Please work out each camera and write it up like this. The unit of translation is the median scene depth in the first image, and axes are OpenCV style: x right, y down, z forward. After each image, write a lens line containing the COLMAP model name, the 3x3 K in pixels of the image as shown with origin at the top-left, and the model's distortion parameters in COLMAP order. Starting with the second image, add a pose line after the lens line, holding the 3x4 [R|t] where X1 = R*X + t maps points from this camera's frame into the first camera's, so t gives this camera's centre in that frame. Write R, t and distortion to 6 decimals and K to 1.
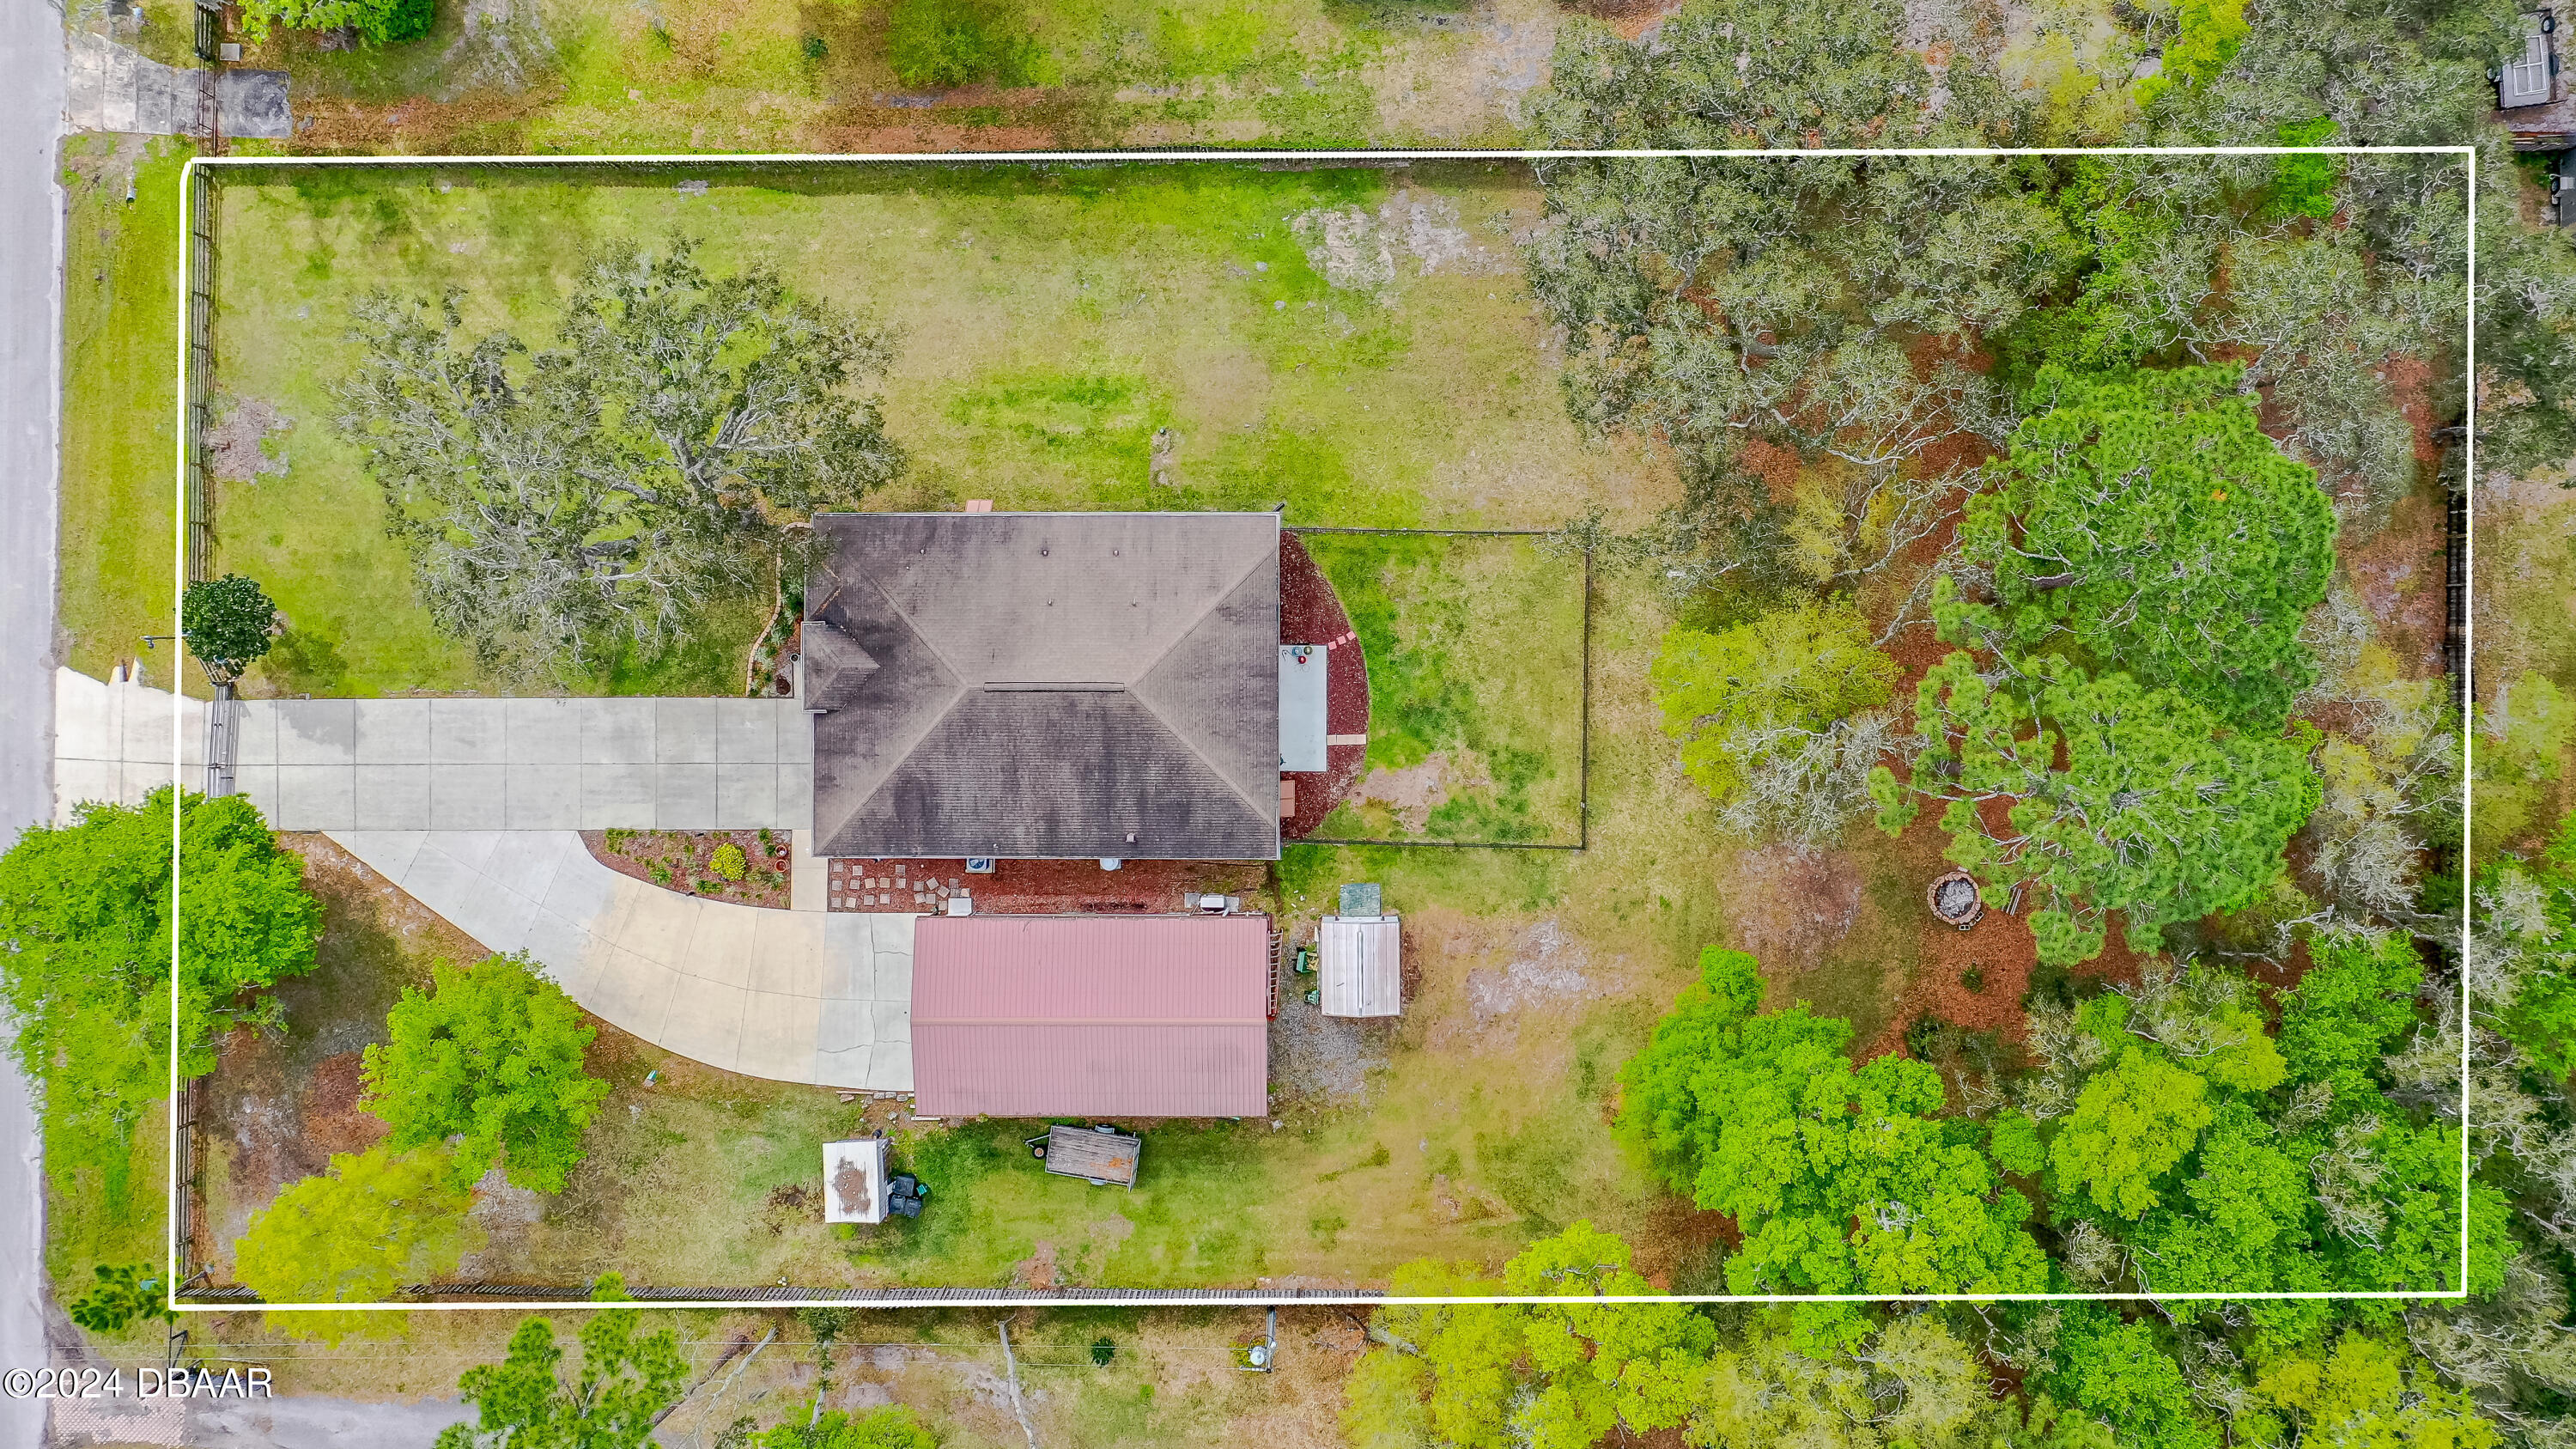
lens RADIAL K [[2291.1, 0, 1327.1], [0, 2291.1, 729.4], [0, 0, 1]] dist [0.006252, 0.006195]
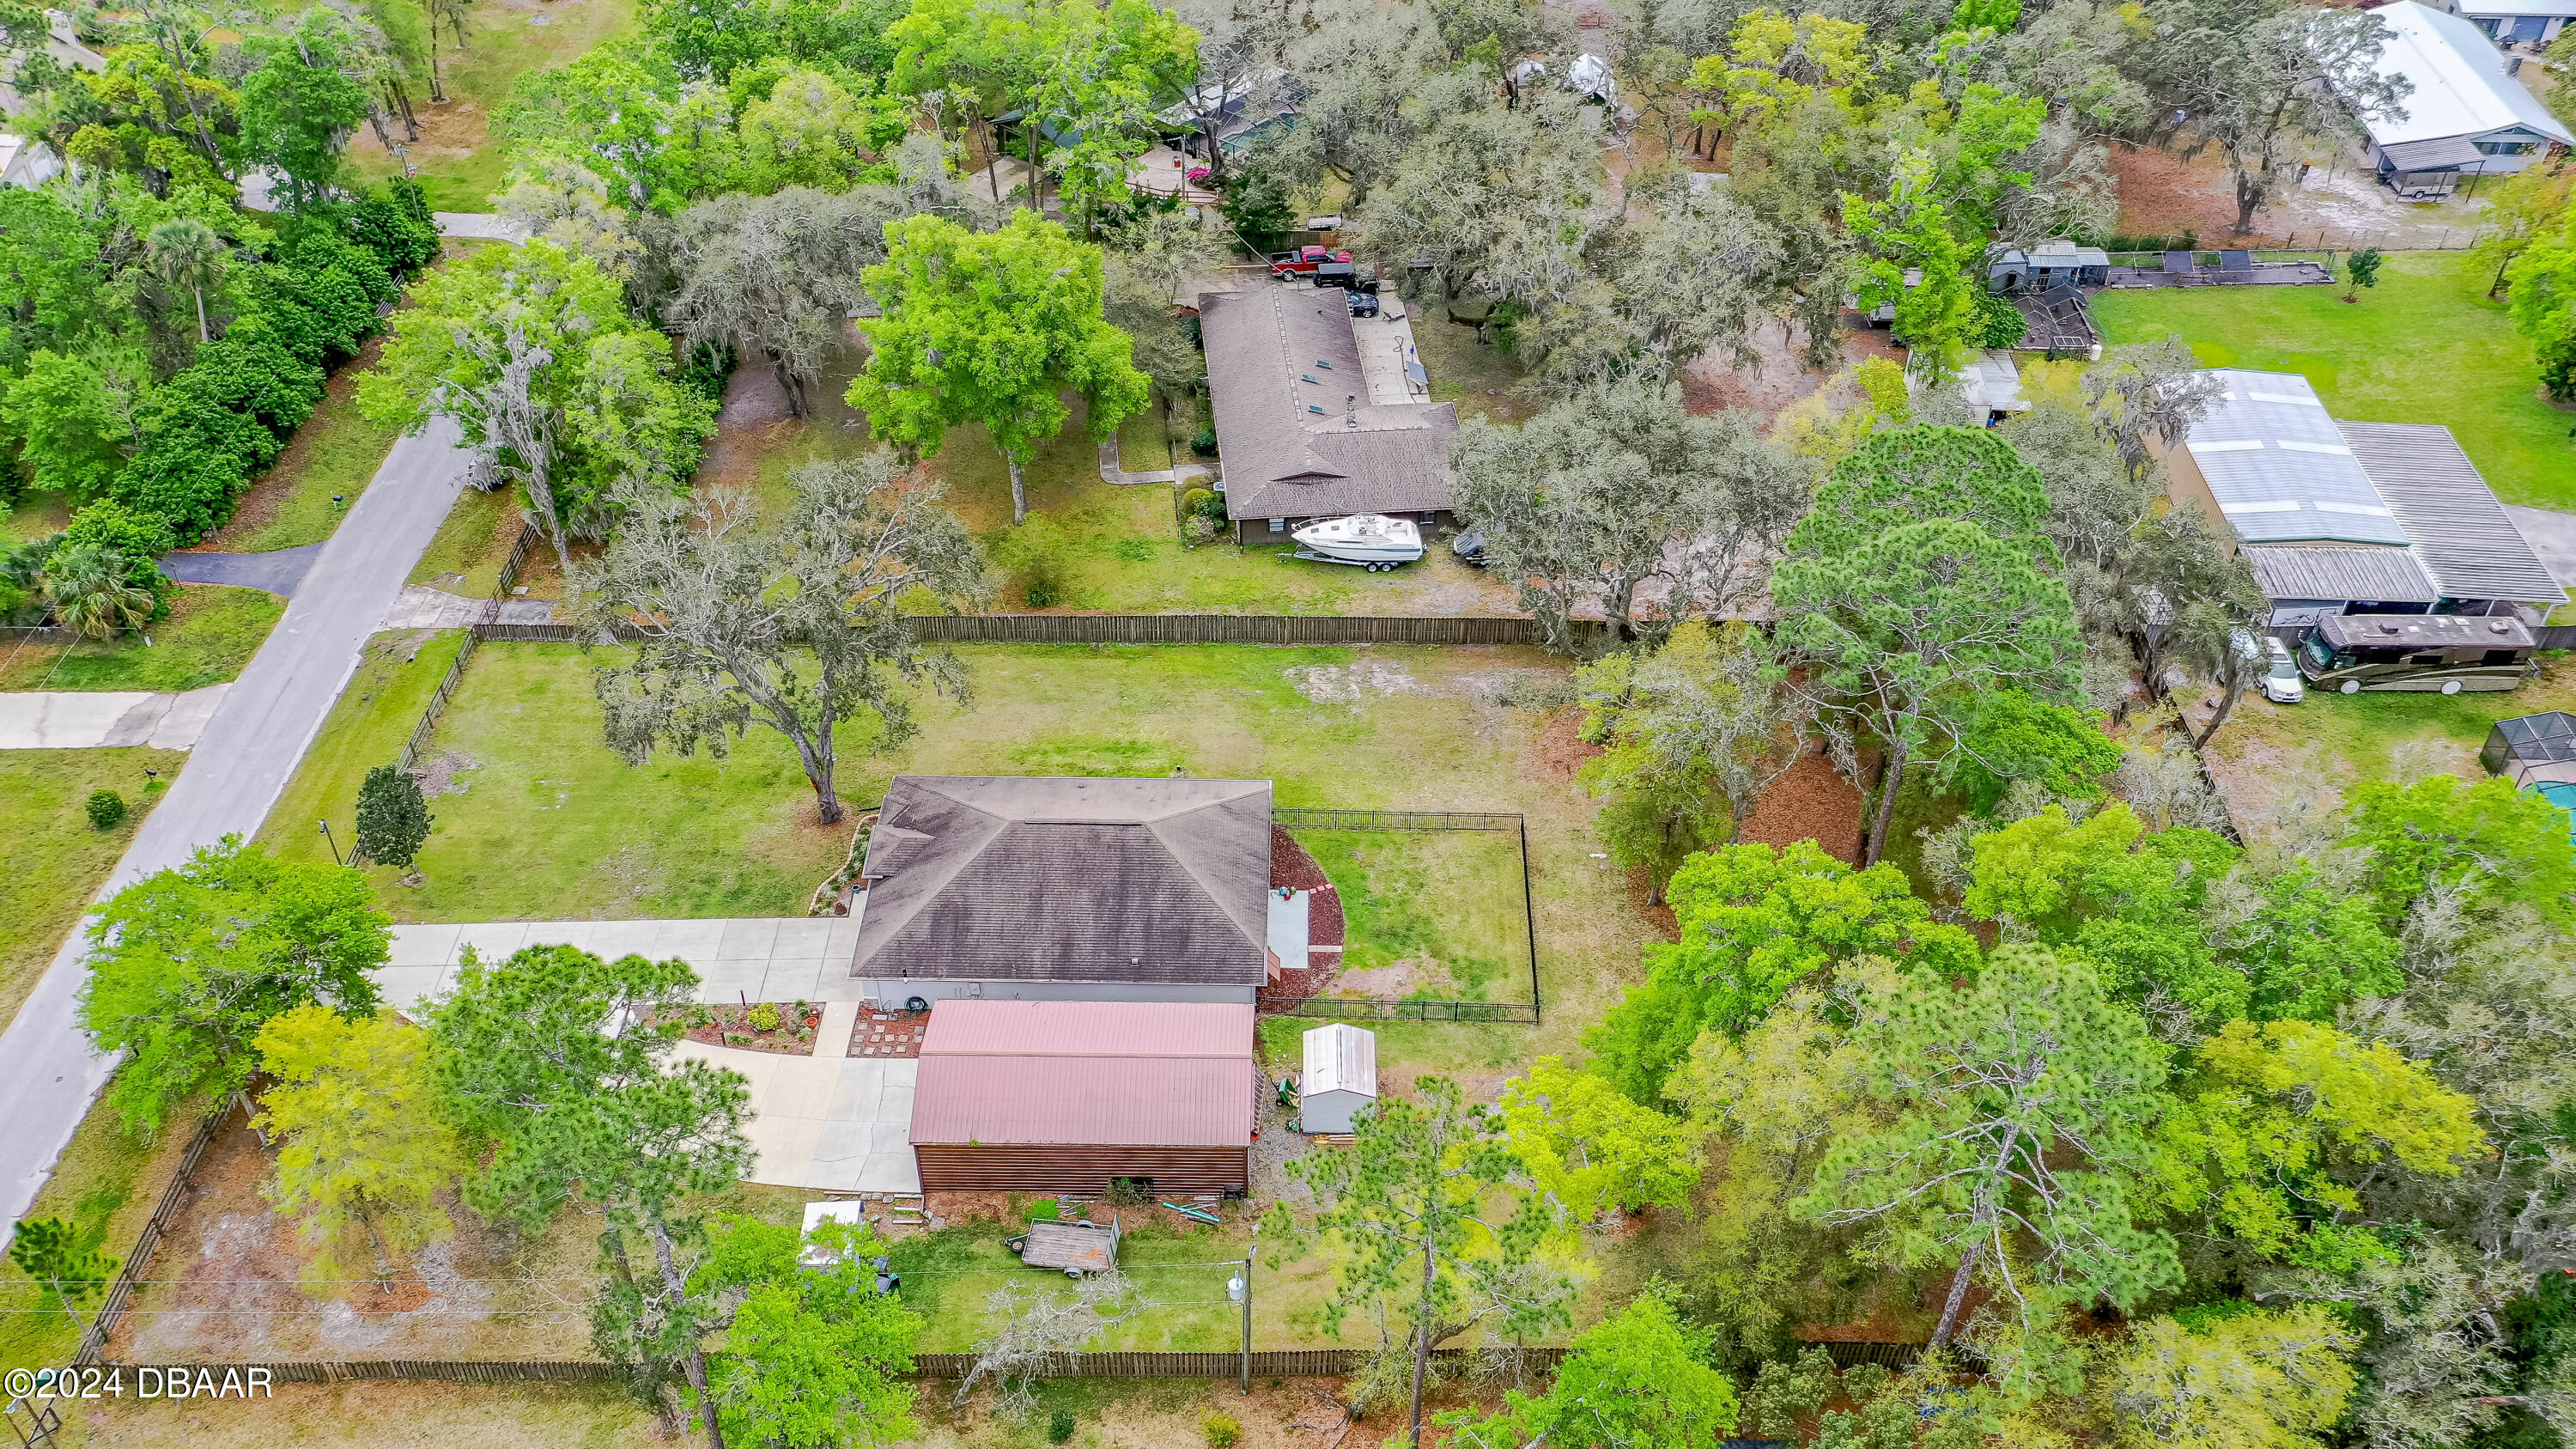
lens RADIAL K [[2291.1, 0, 1327.1], [0, 2291.1, 729.4], [0, 0, 1]] dist [0.006252, 0.006195]
pose [[0.999714, 0.017256, 0.016549, -0.011423], [0.002686, 0.606728, -0.794905, 0.851426], [-0.023757, 0.794723, 0.606508, 0.215894]]
